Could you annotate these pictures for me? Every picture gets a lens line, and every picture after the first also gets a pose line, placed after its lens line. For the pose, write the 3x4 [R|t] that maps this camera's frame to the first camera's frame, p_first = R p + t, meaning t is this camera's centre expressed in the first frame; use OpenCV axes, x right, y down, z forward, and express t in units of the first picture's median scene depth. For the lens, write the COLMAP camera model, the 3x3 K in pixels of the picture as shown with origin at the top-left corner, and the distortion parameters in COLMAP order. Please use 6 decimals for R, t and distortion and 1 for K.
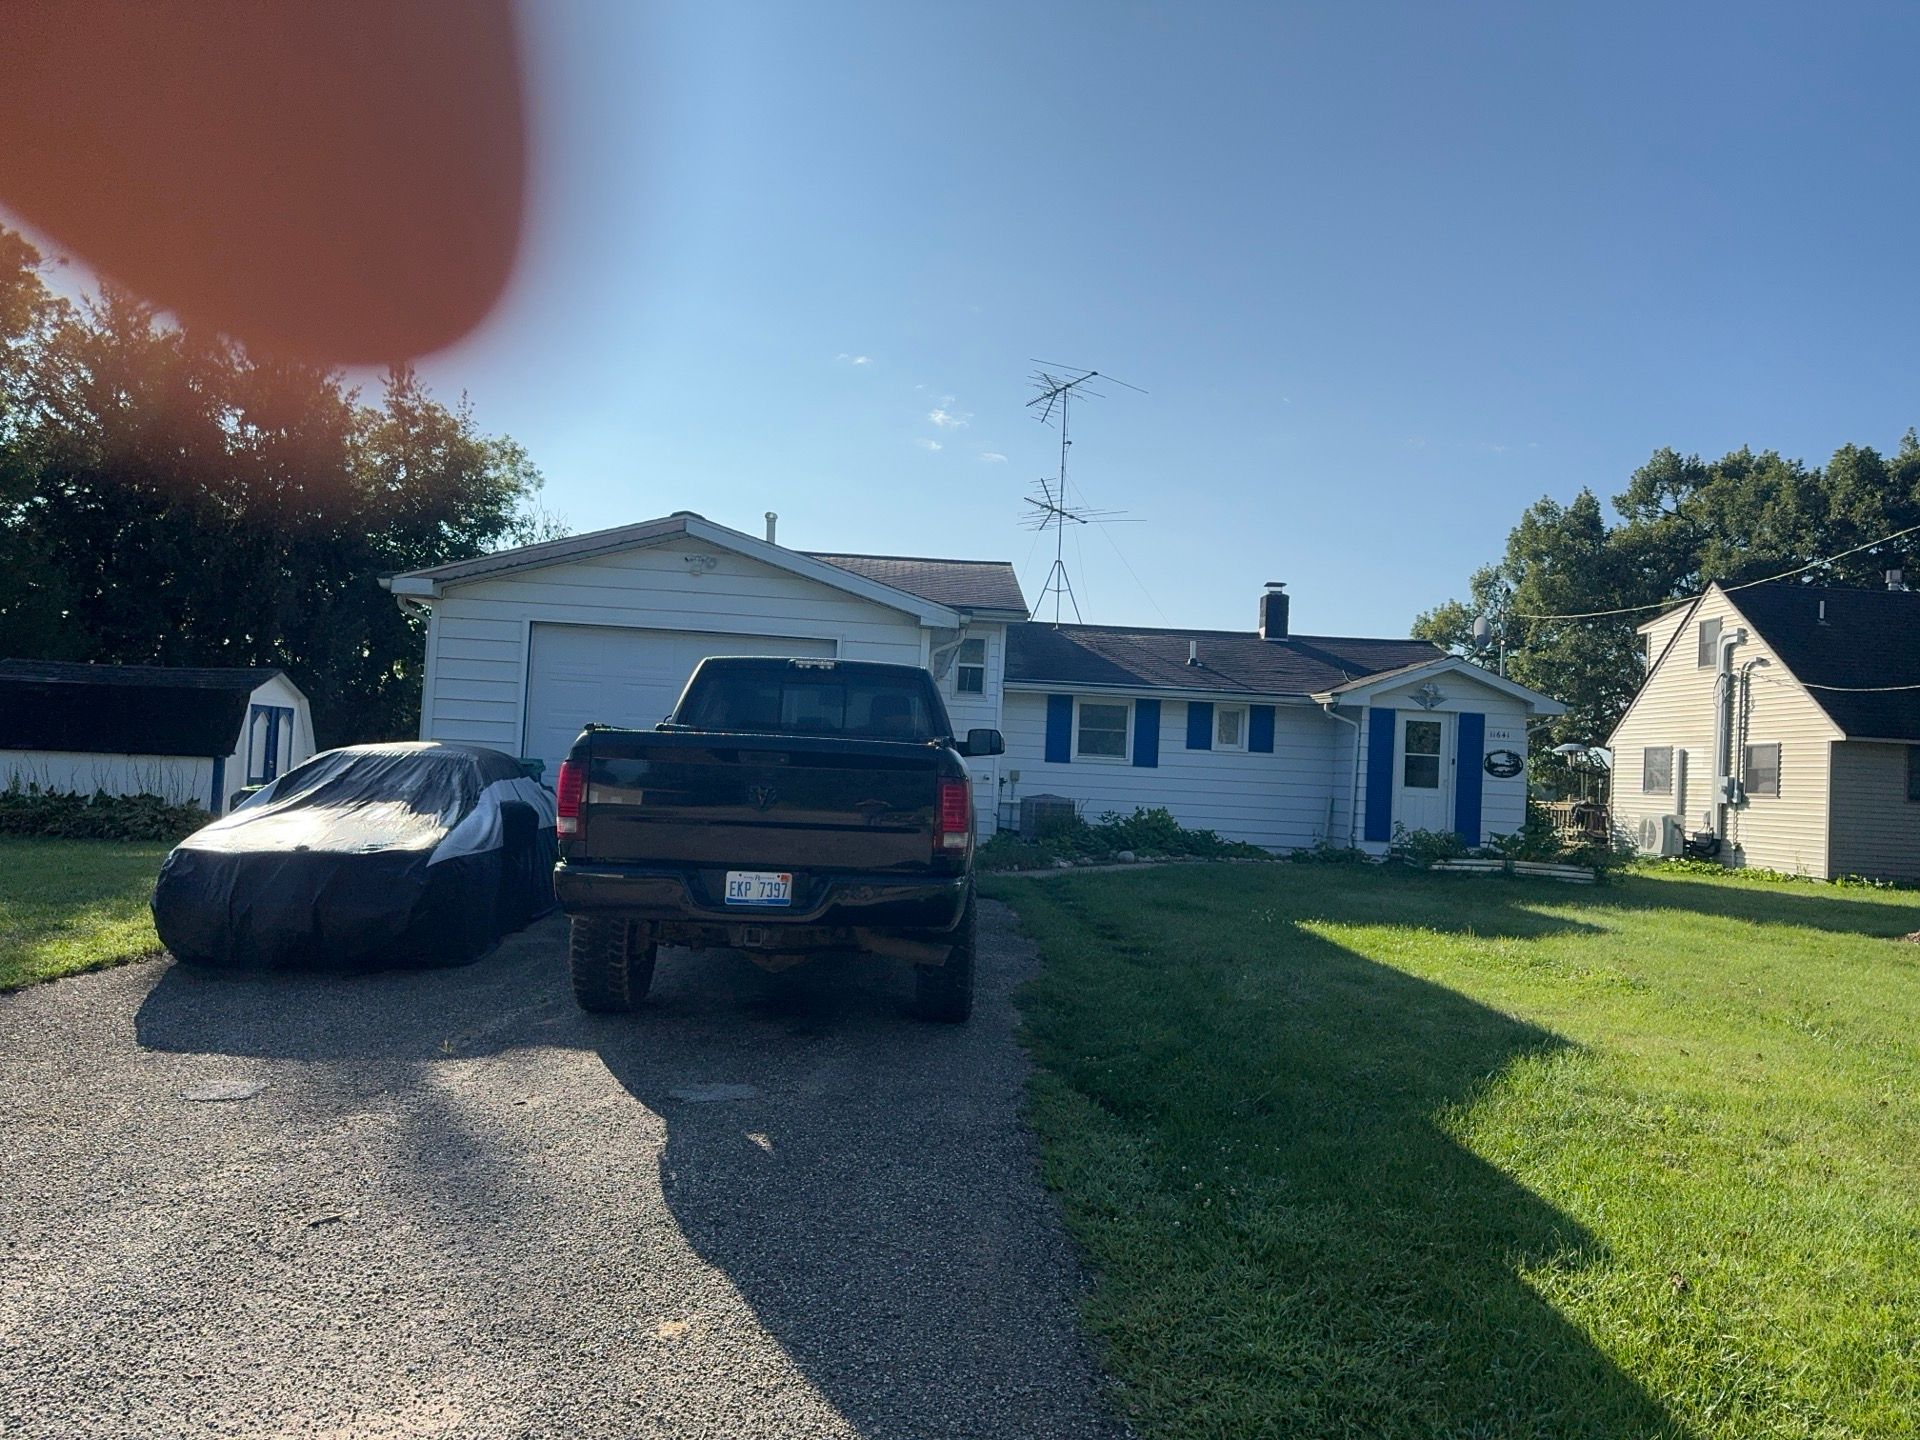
lens RADIAL K [[1324.5, 0, 966.9], [0, 1324.5, 724.2], [0, 0, 1]] dist [0.047354, -0.038504]
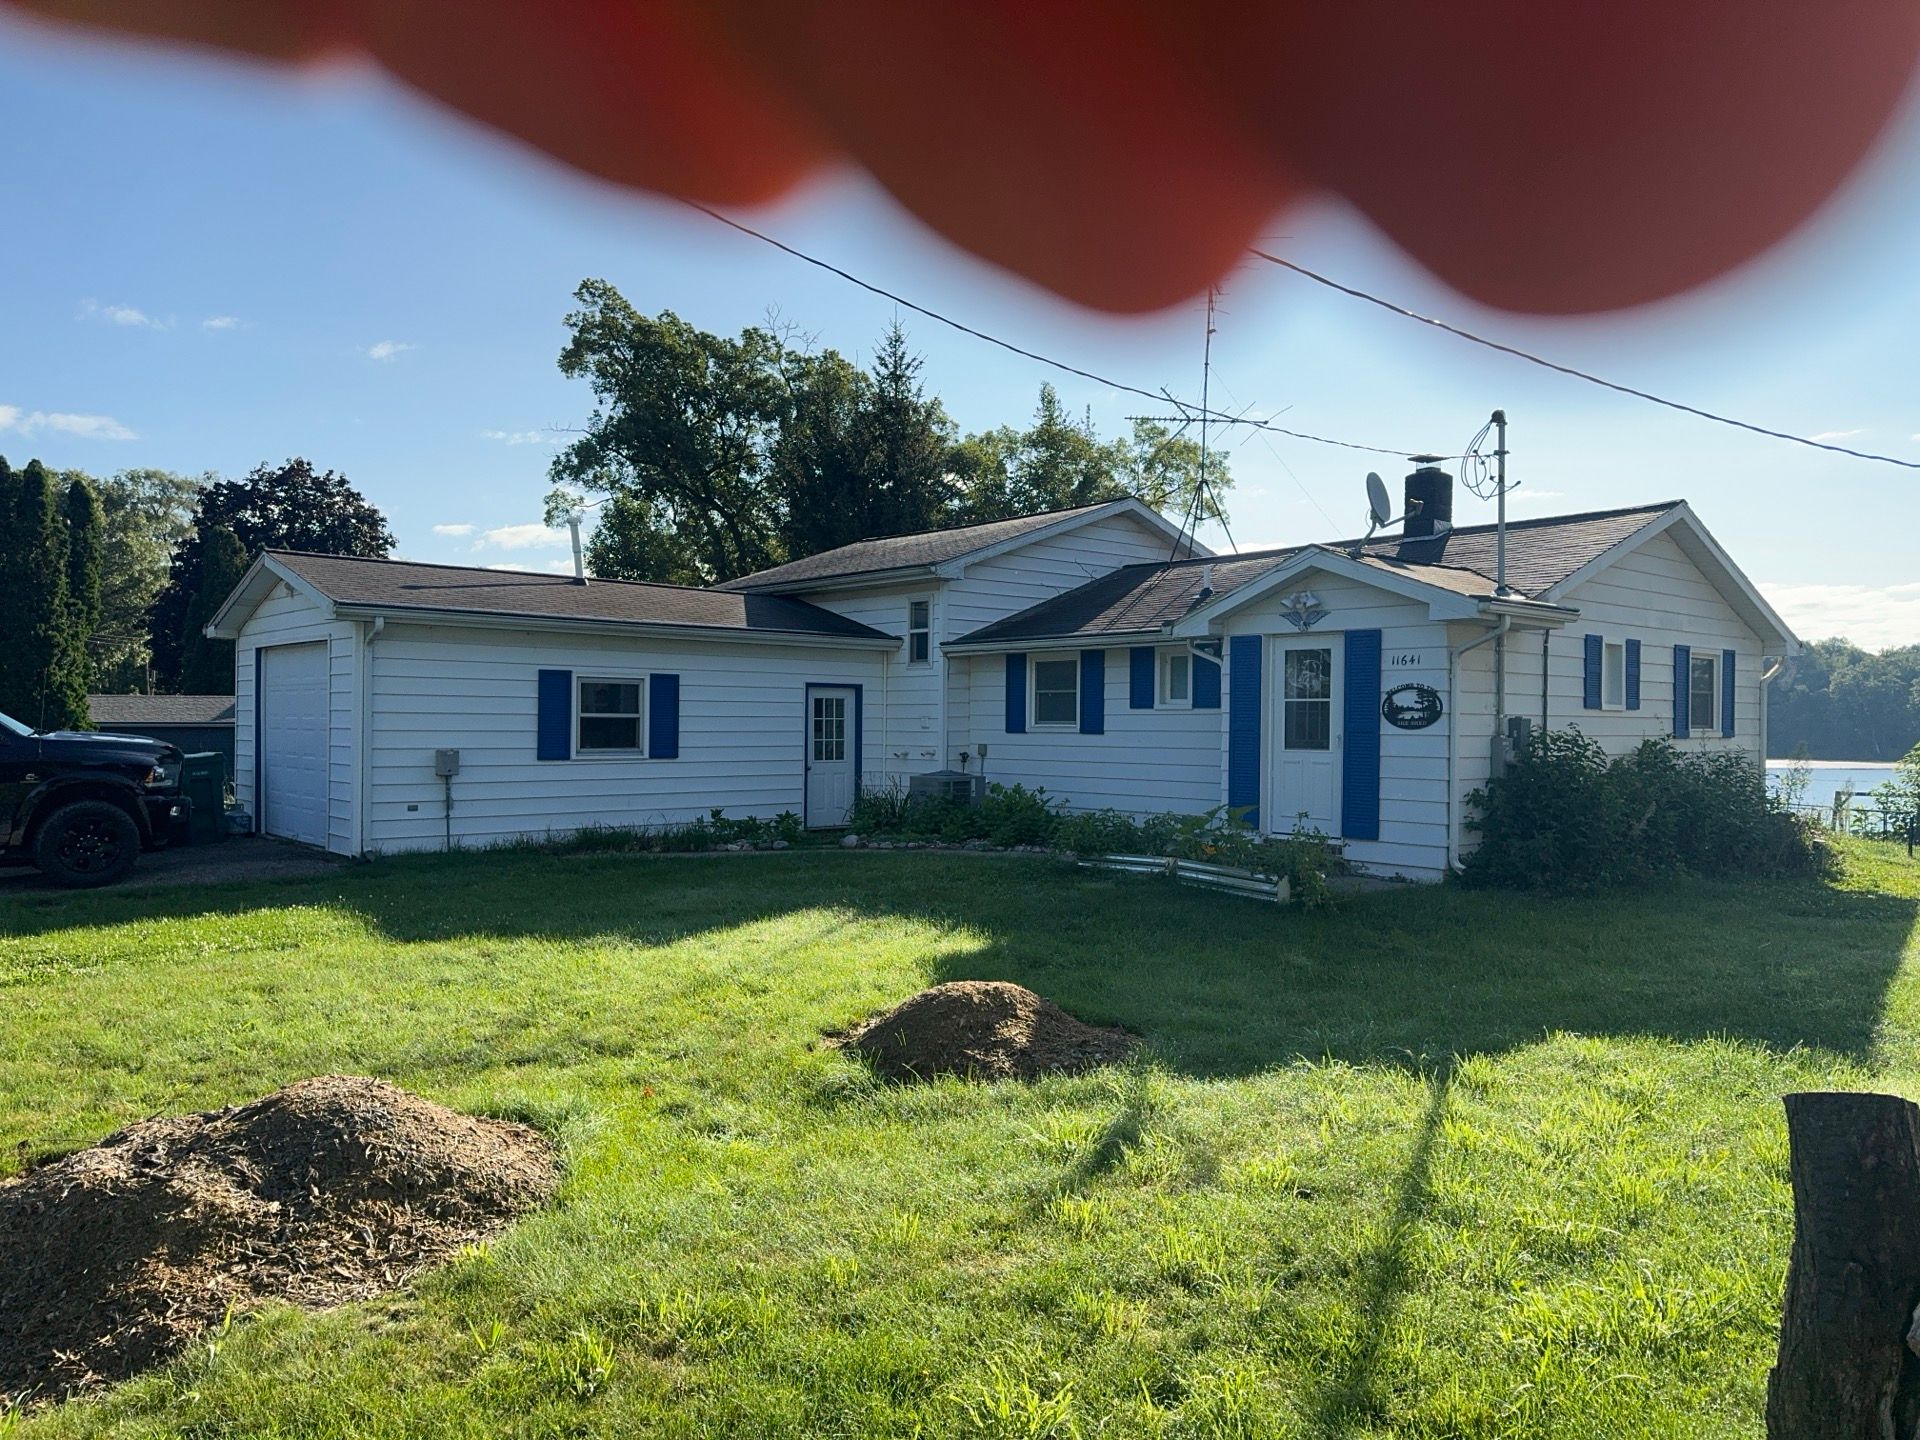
lens RADIAL K [[1324.5, 0, 967.5], [0, 1324.5, 710.2], [0, 0, 1]] dist [0.047354, -0.038504]
pose [[0.618613, -0.055466, -0.783735, 0.753422], [0.057967, 0.998009, -0.024877, 0.034534], [0.783554, -0.030041, 0.620596, 0.462189]]
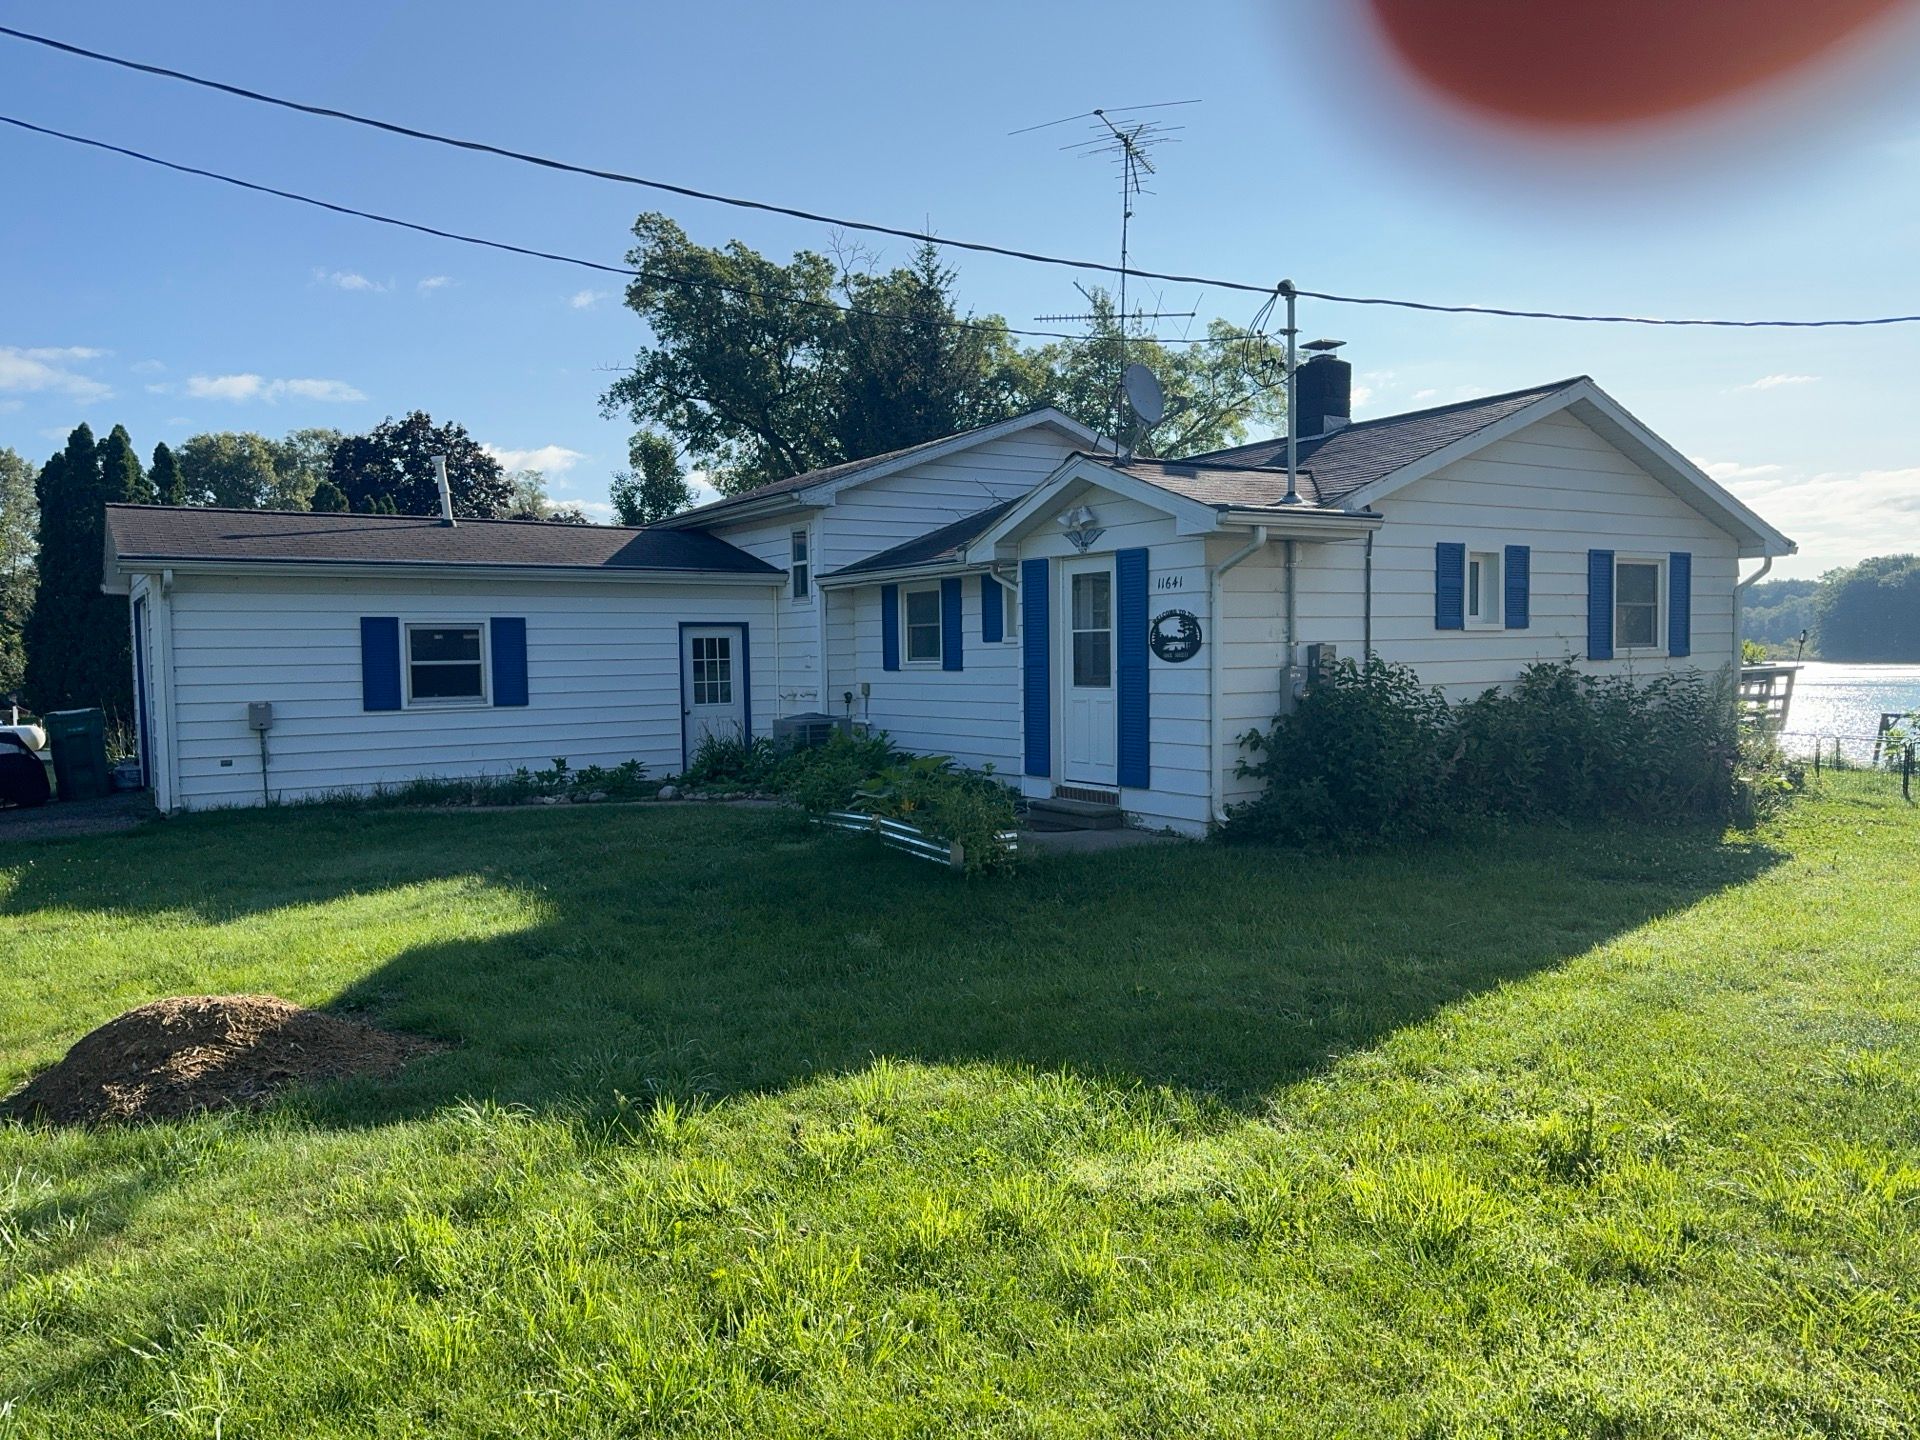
lens RADIAL K [[1324.5, 0, 962.0], [0, 1324.5, 720.4], [0, 0, 1]] dist [0.047354, -0.038504]
pose [[0.502598, -0.017099, -0.864351, 0.813095], [0.080994, 0.996338, 0.027386, 0.041593], [0.860718, -0.083771, 0.502142, 0.659986]]
